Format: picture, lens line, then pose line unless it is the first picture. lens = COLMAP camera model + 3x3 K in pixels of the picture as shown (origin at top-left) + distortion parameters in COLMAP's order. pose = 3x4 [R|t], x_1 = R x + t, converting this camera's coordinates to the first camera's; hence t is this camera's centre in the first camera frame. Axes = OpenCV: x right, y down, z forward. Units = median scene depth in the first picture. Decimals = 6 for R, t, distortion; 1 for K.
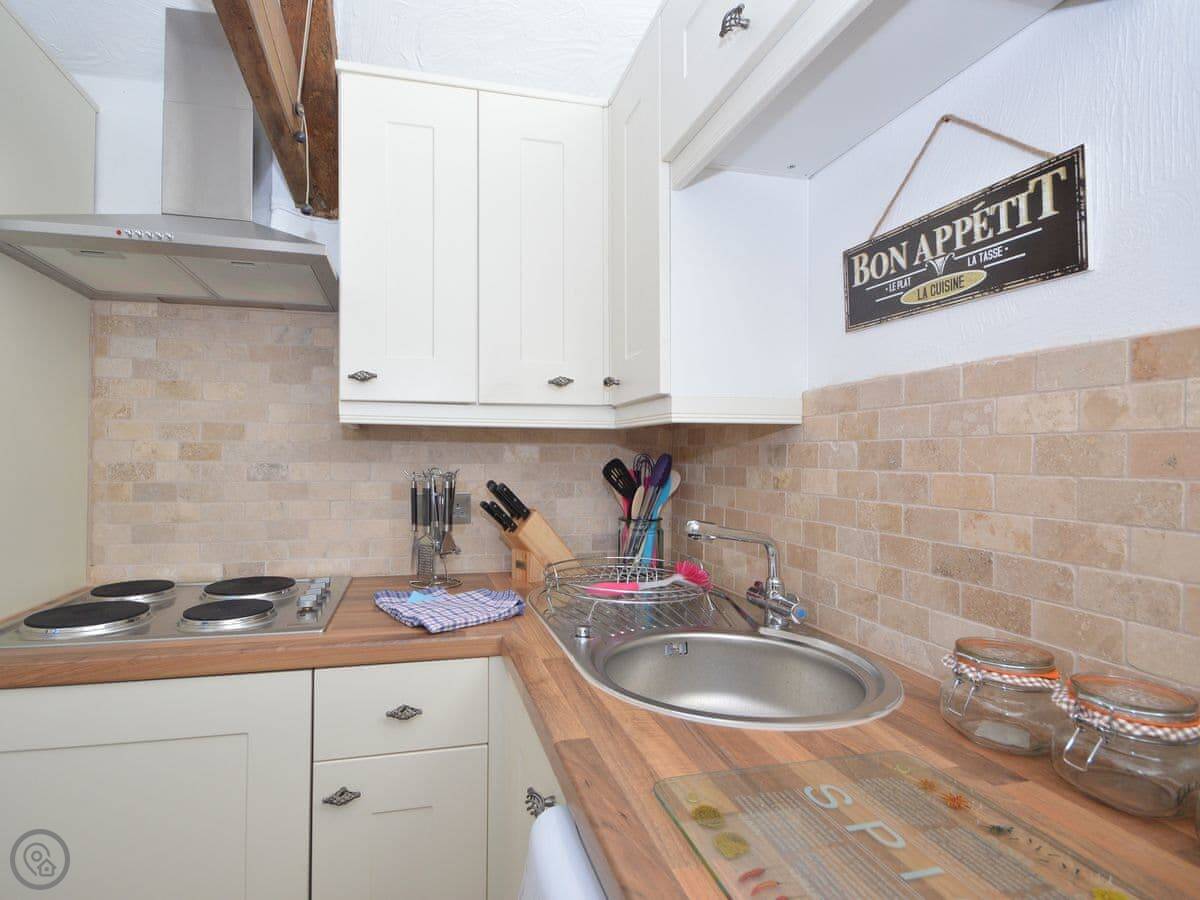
lens RADIAL K [[606.1, 0, 556.2], [0, 606.1, 450.2], [0, 0, 1]] dist [0.002093, -0.009181]
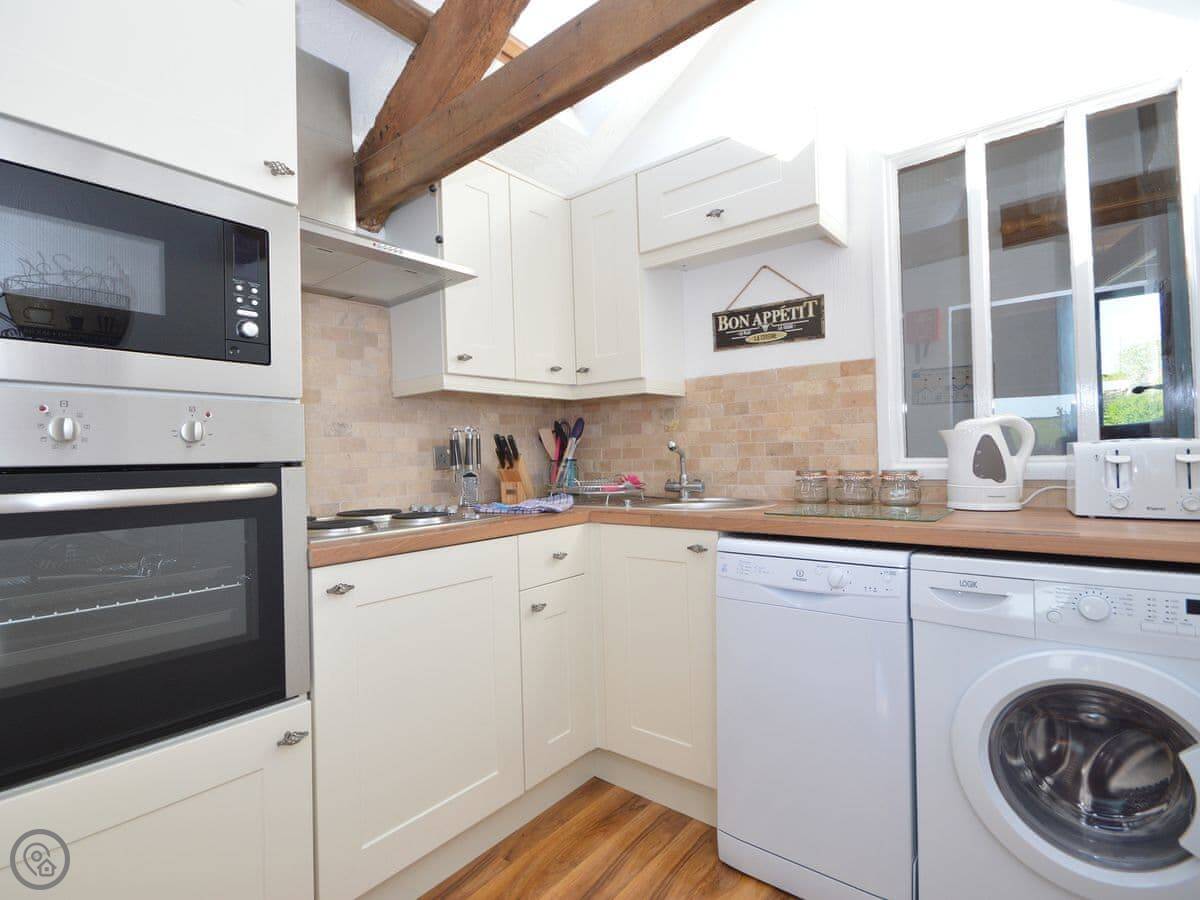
lens RADIAL K [[606.1, 0, 566.2], [0, 606.1, 442.8], [0, 0, 1]] dist [0.002093, -0.009181]
pose [[0.803339, -0.020365, 0.595173, -1.306460], [0.029070, 0.999565, -0.005035, 0.128531], [-0.594812, 0.021347, 0.803581, -0.413335]]
